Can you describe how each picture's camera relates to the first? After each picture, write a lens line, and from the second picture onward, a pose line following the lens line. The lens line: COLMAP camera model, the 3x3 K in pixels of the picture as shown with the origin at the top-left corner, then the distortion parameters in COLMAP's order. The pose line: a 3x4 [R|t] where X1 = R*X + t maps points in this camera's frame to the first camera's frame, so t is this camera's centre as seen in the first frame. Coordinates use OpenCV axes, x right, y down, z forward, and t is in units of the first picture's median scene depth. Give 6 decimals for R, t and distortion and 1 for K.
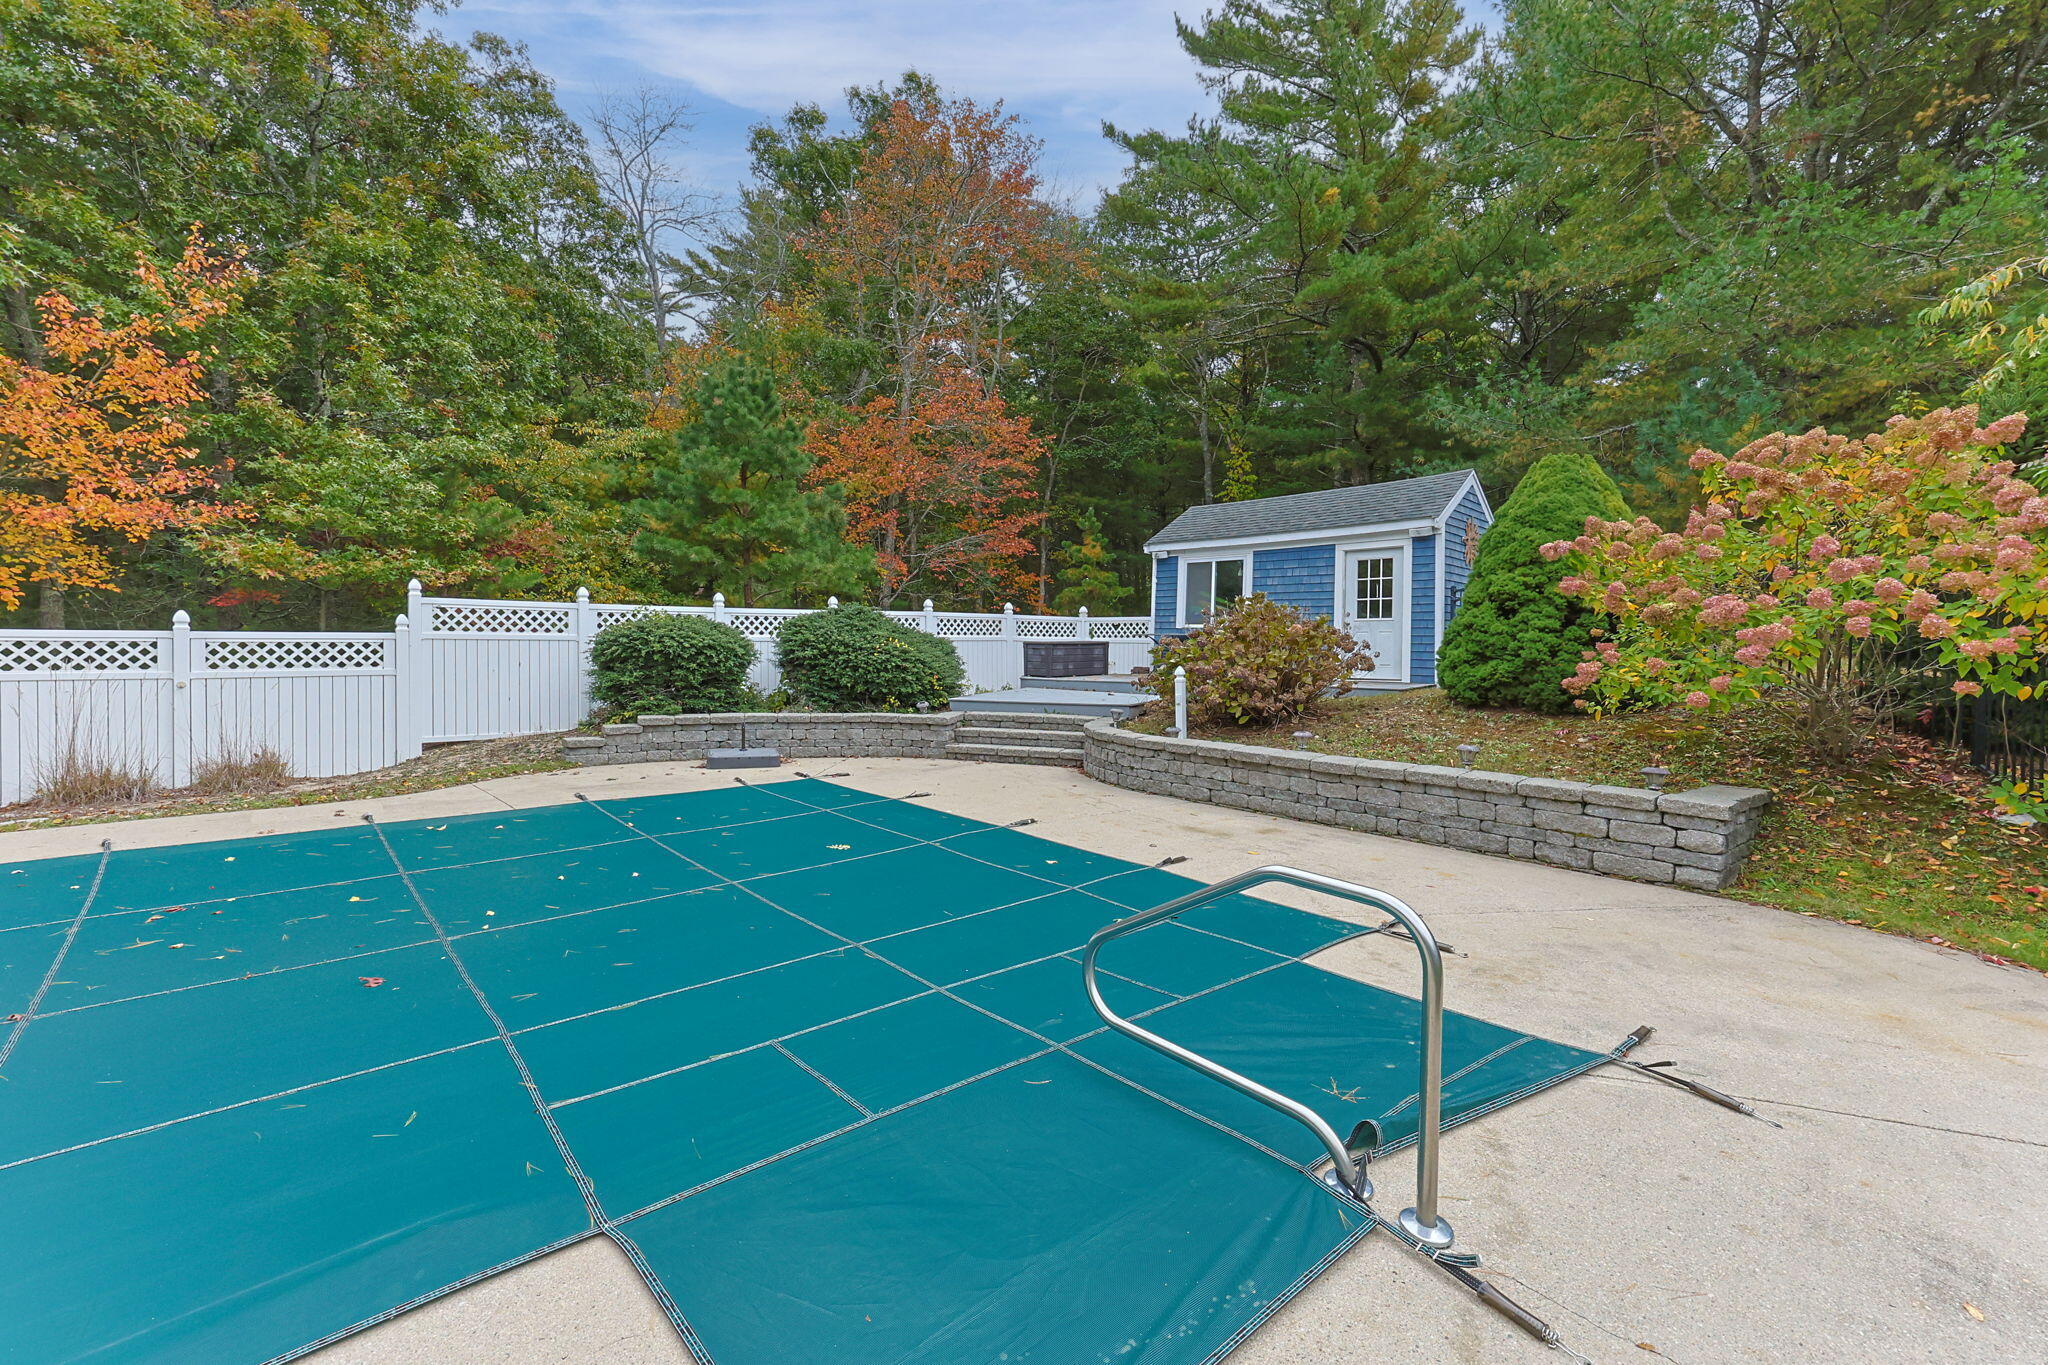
lens RADIAL K [[854.7, 0, 1031.8], [0, 854.7, 646.4], [0, 0, 1]] dist [0.021355, 0.000319]
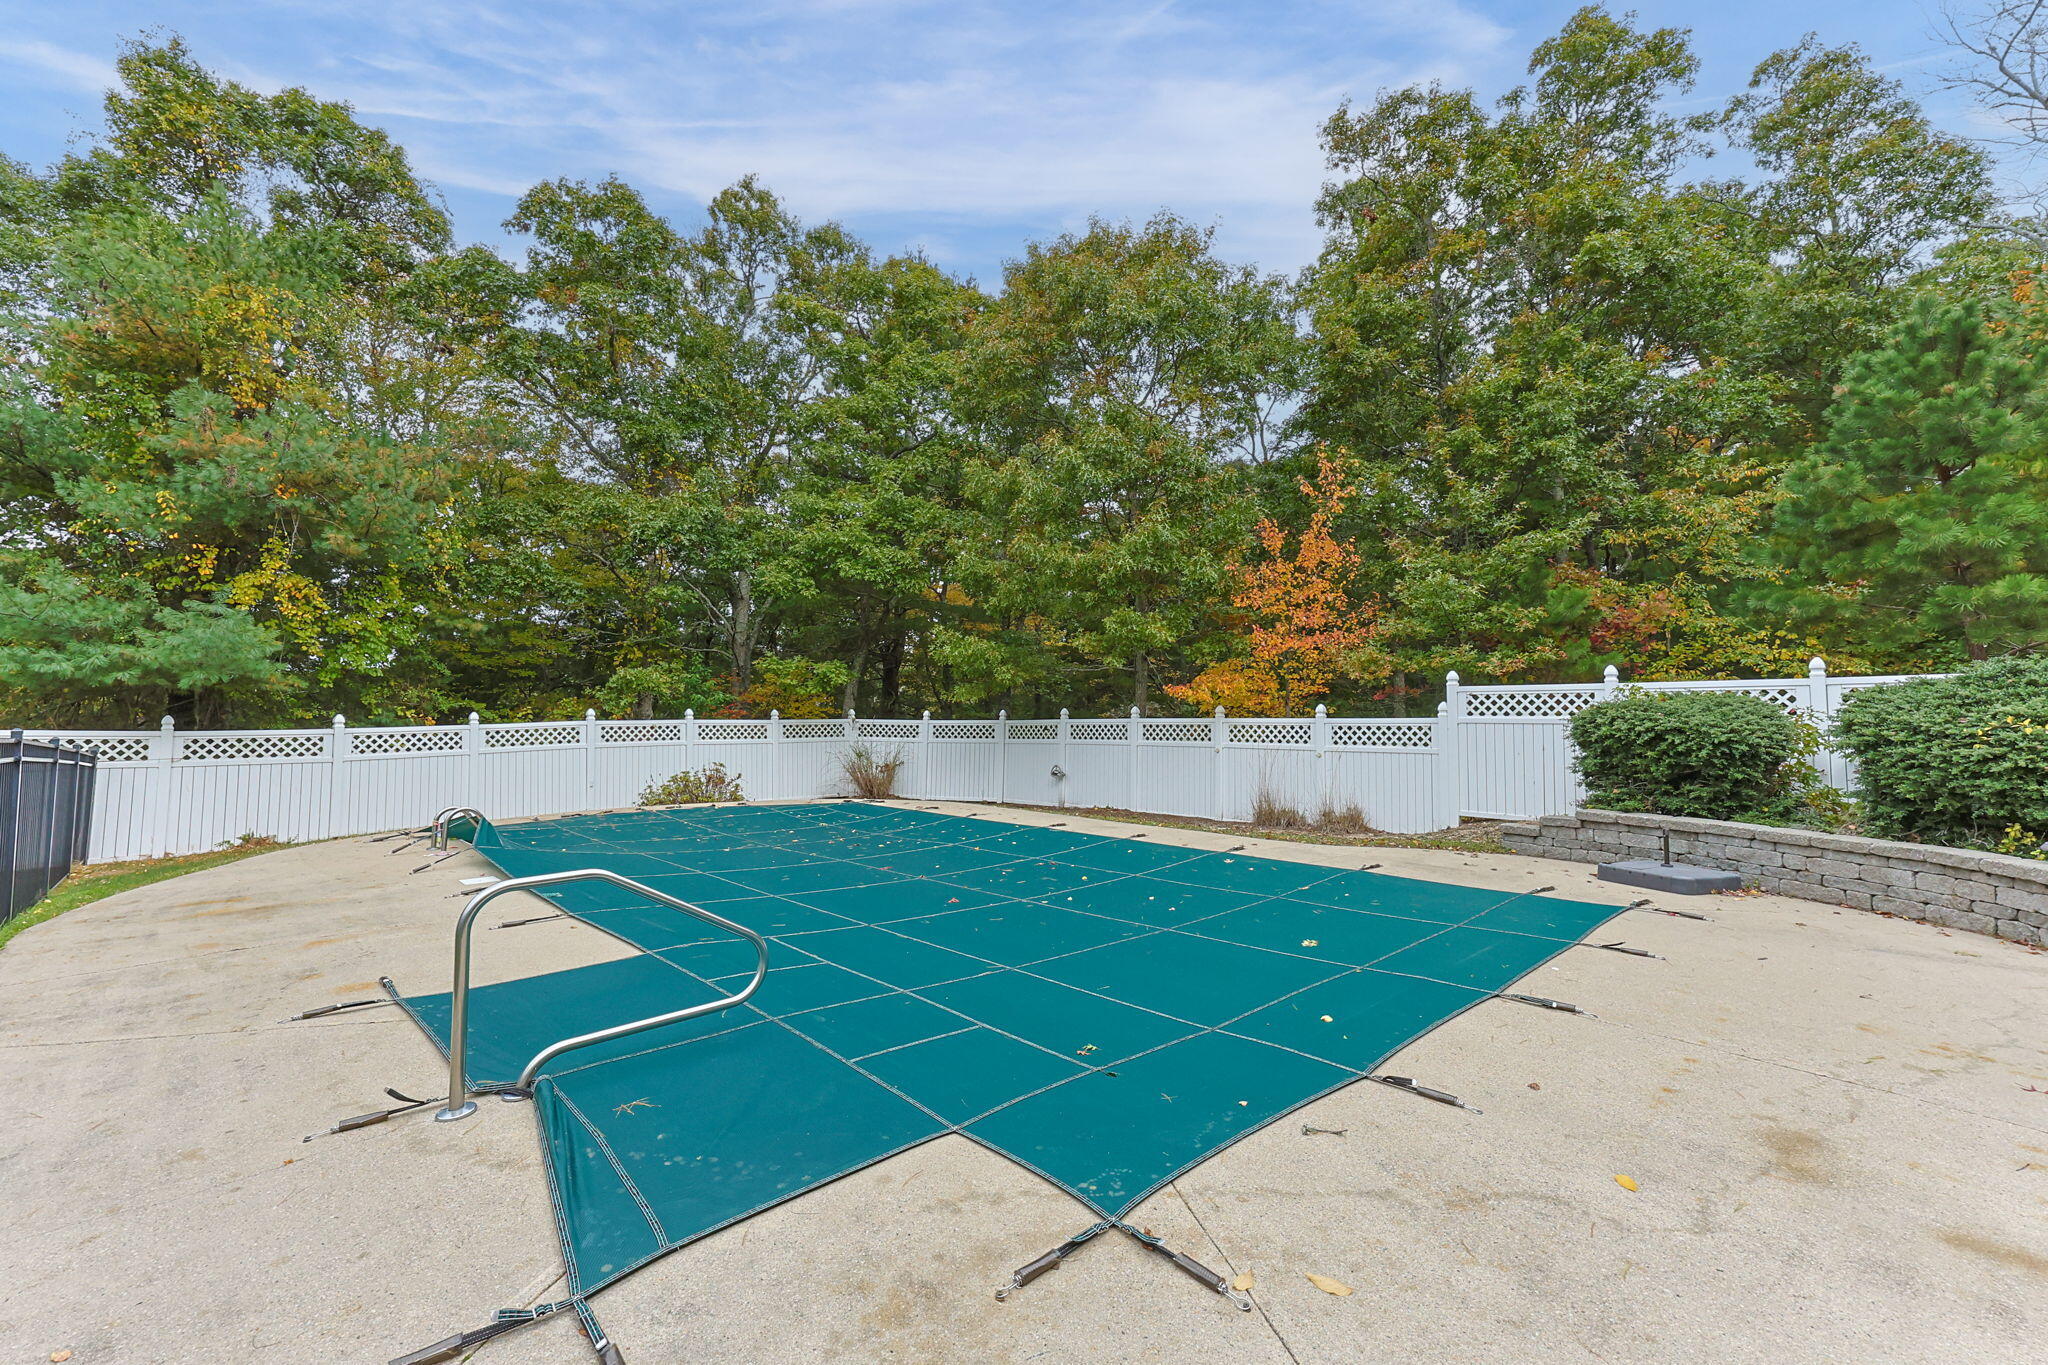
lens RADIAL K [[854.8, 0, 1016.5], [0, 854.8, 676.5], [0, 0, 1]] dist [0.020532, -0.000123]
pose [[0.055596, -0.060887, -0.996595, 0.363805], [-0.010456, 0.998049, -0.061559, 0.005476], [0.998399, 0.013843, 0.054851, 0.338083]]
